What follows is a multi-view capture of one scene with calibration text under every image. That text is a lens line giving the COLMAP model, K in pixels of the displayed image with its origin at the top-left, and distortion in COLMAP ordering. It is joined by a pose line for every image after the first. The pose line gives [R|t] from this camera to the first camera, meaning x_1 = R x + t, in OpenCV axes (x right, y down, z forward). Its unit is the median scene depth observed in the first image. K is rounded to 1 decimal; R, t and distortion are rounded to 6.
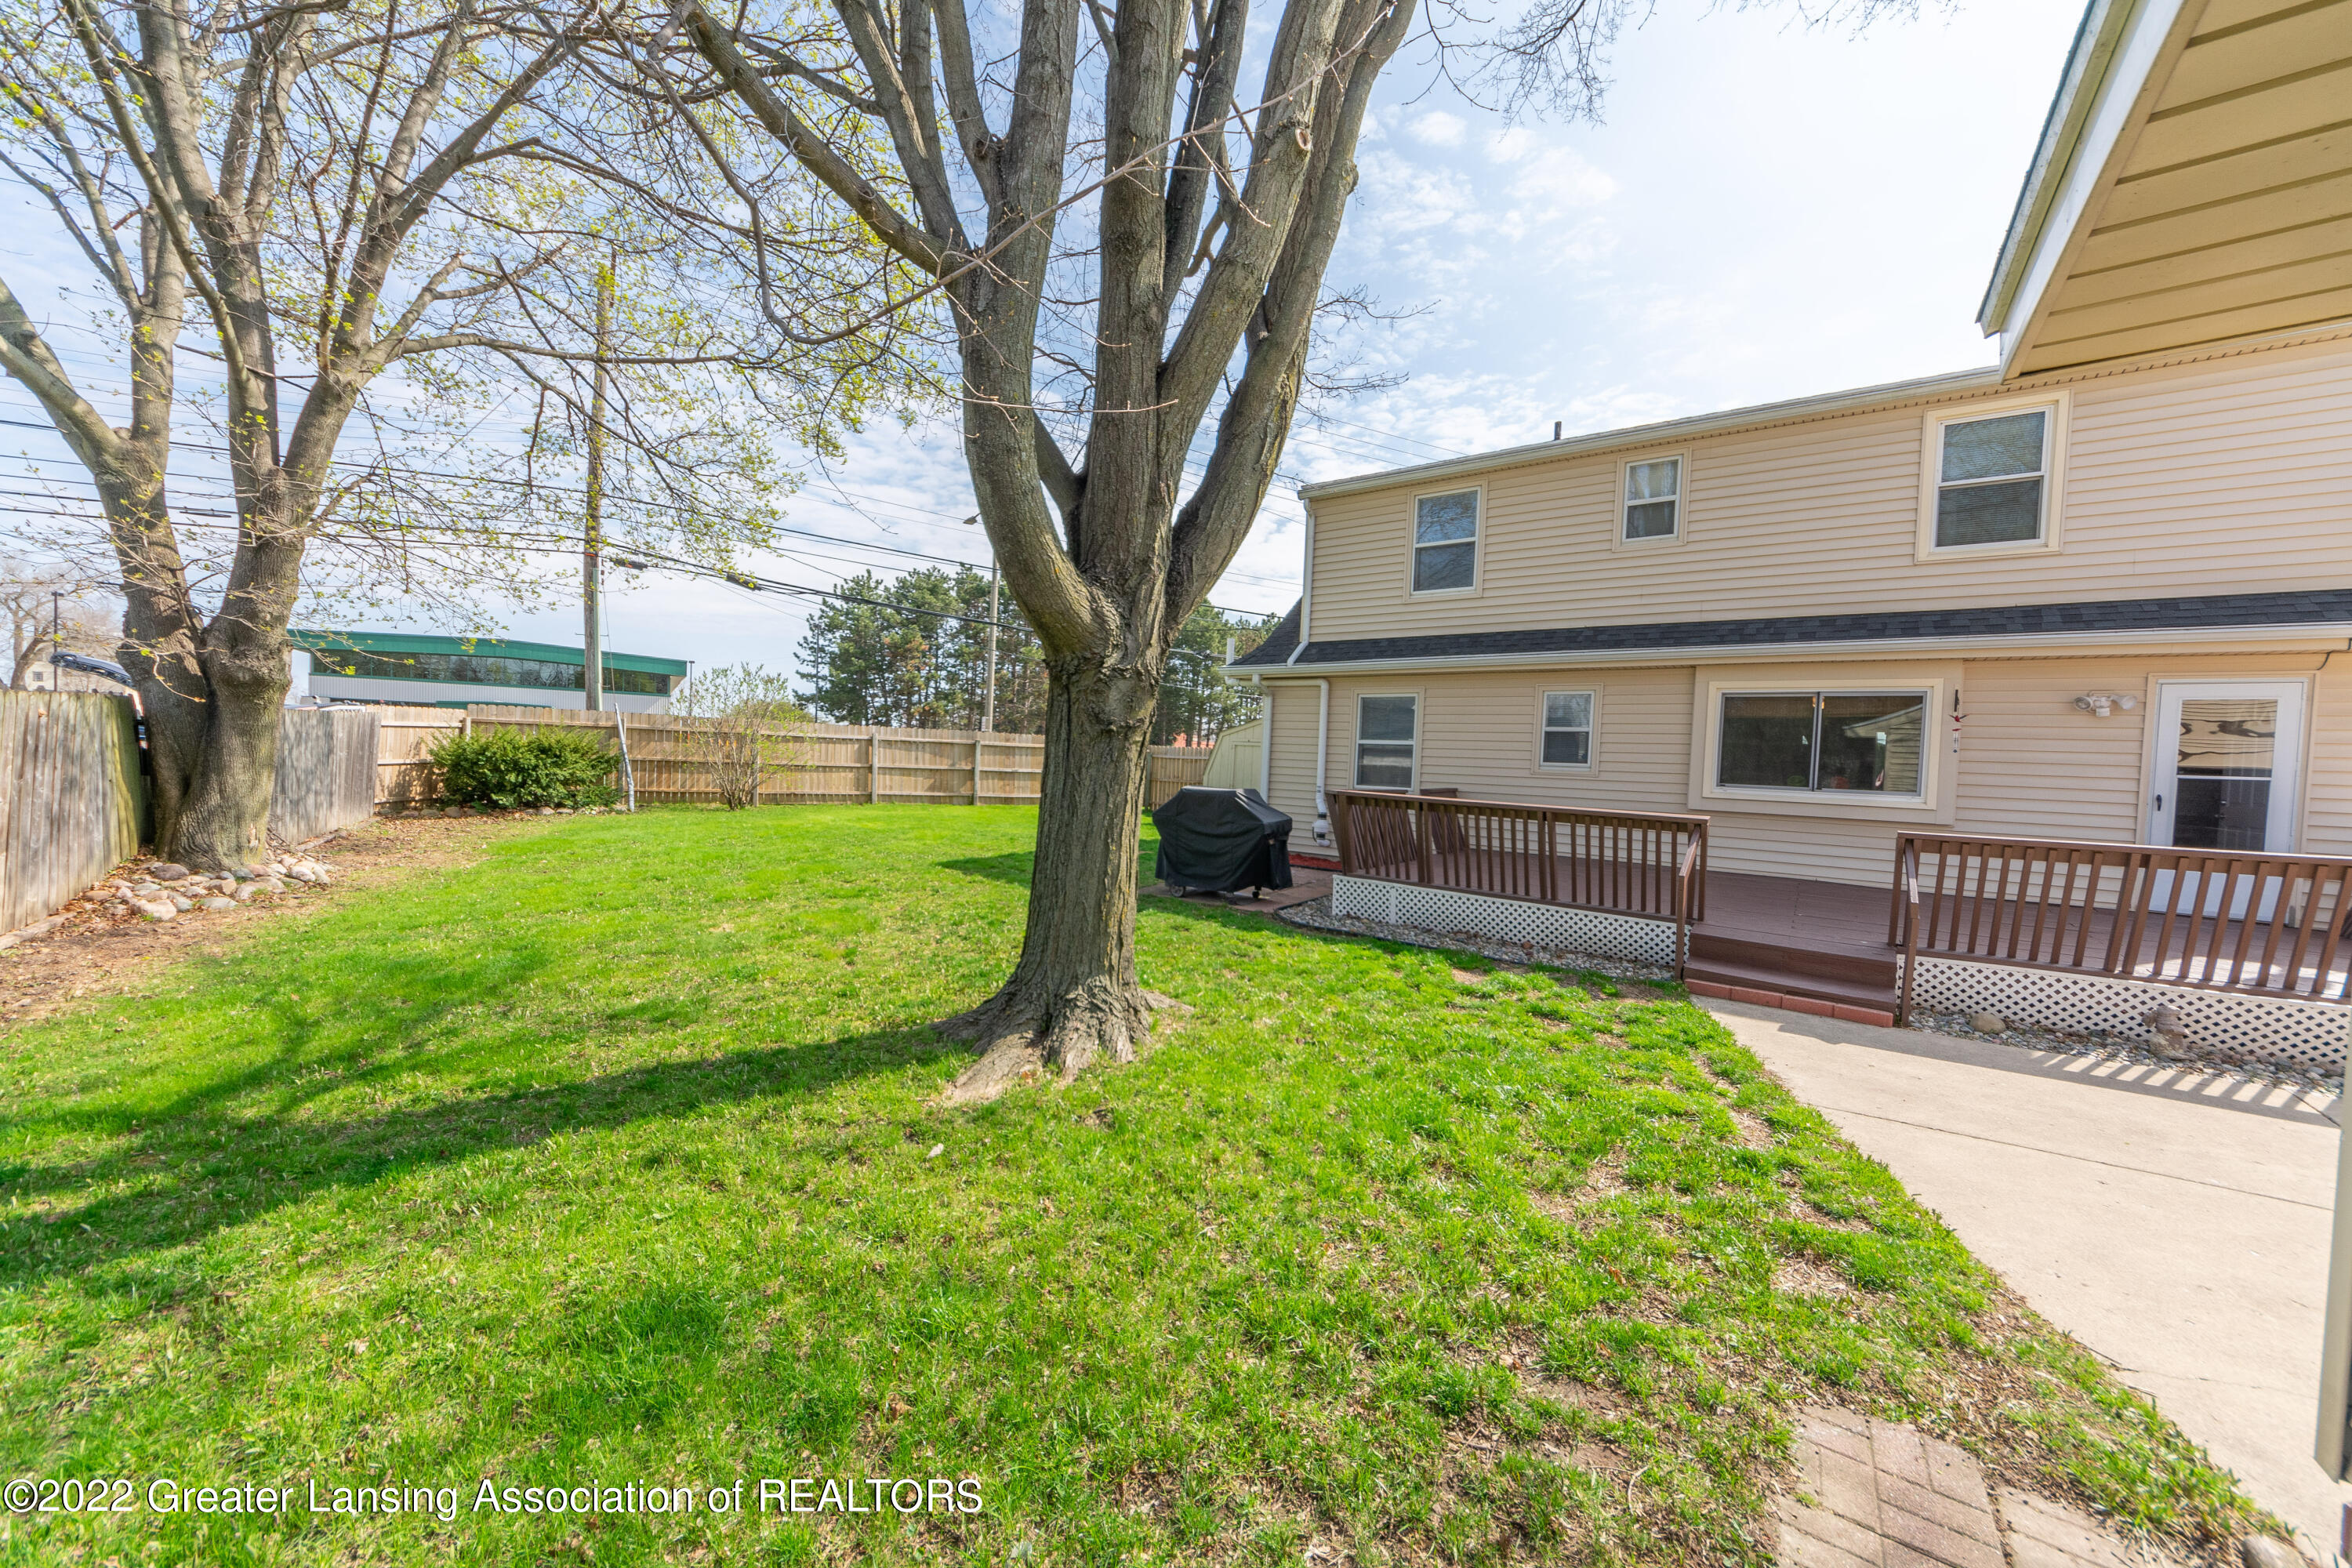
lens RADIAL K [[867.2, 0, 1176.0], [0, 867.2, 784.0], [0, 0, 1]] dist [-0.001841, -0.000124]
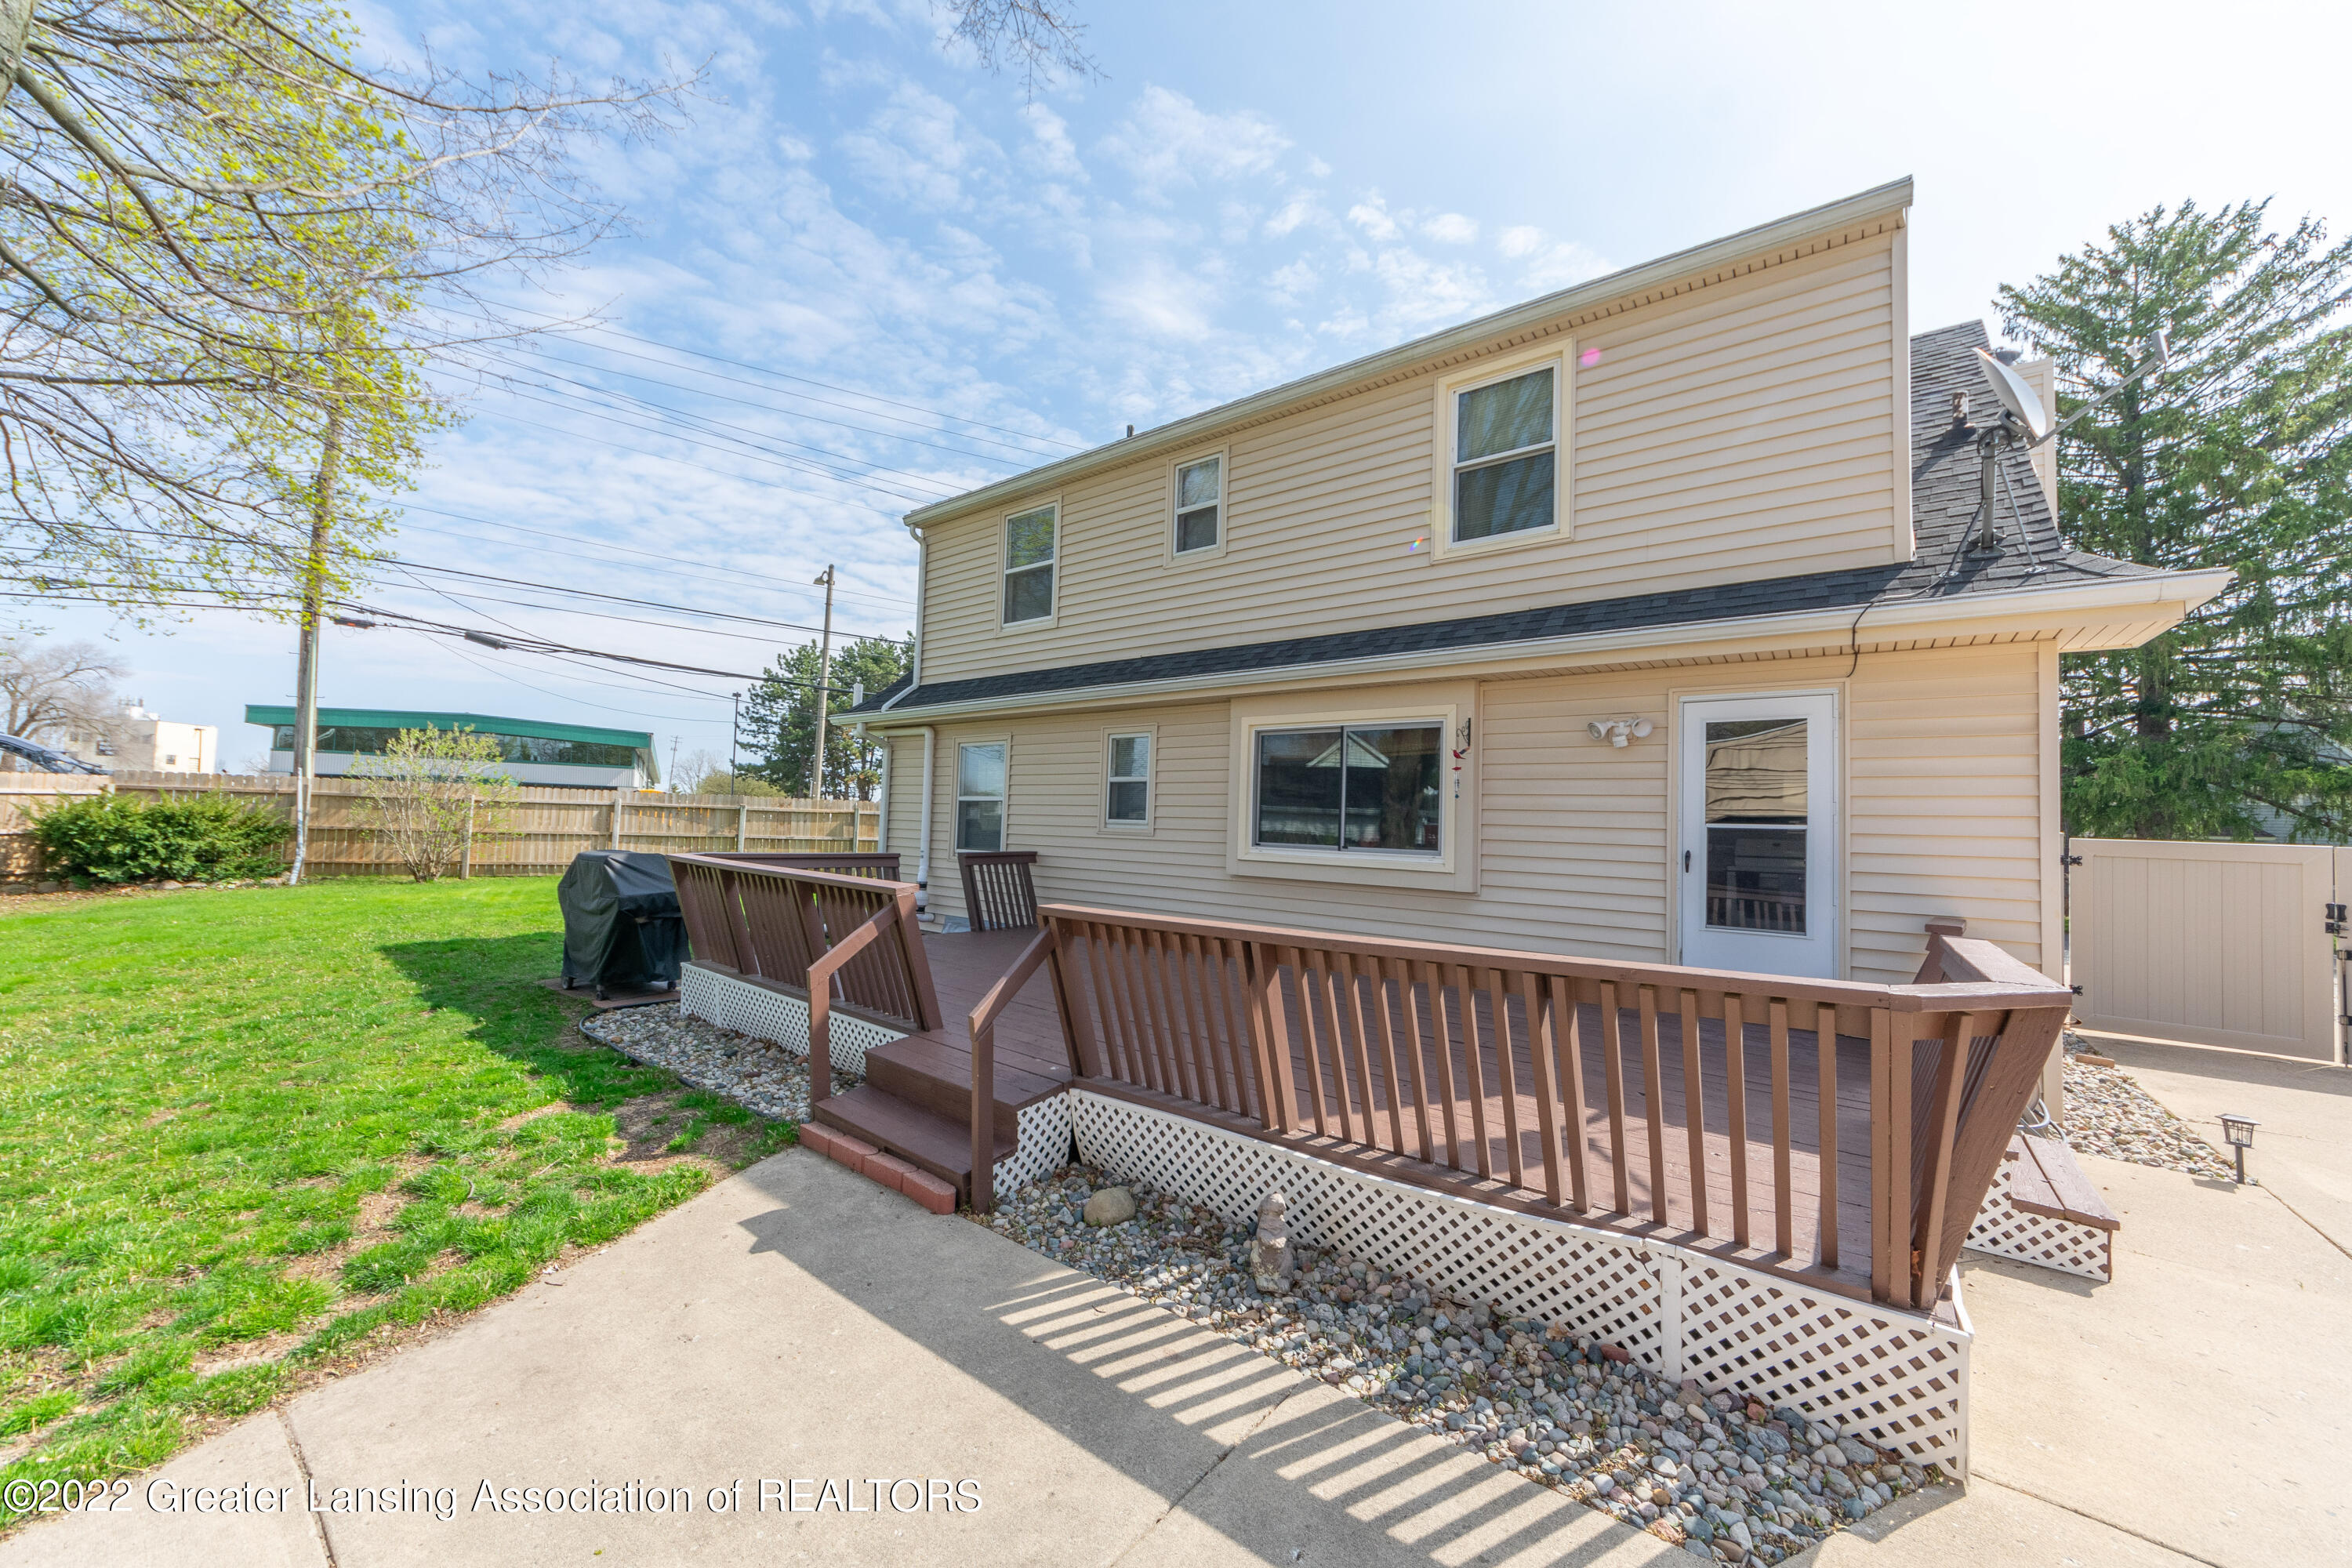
lens RADIAL K [[859.8, 0, 1176.0], [0, 859.8, 784.0], [0, 0, 1]] dist [0.001168, 0.000182]
pose [[0.999505, -0.010145, -0.029790, 0.514238], [0.007767, 0.996855, -0.078870, 0.006788], [0.030497, 0.078599, 0.996440, 0.178488]]
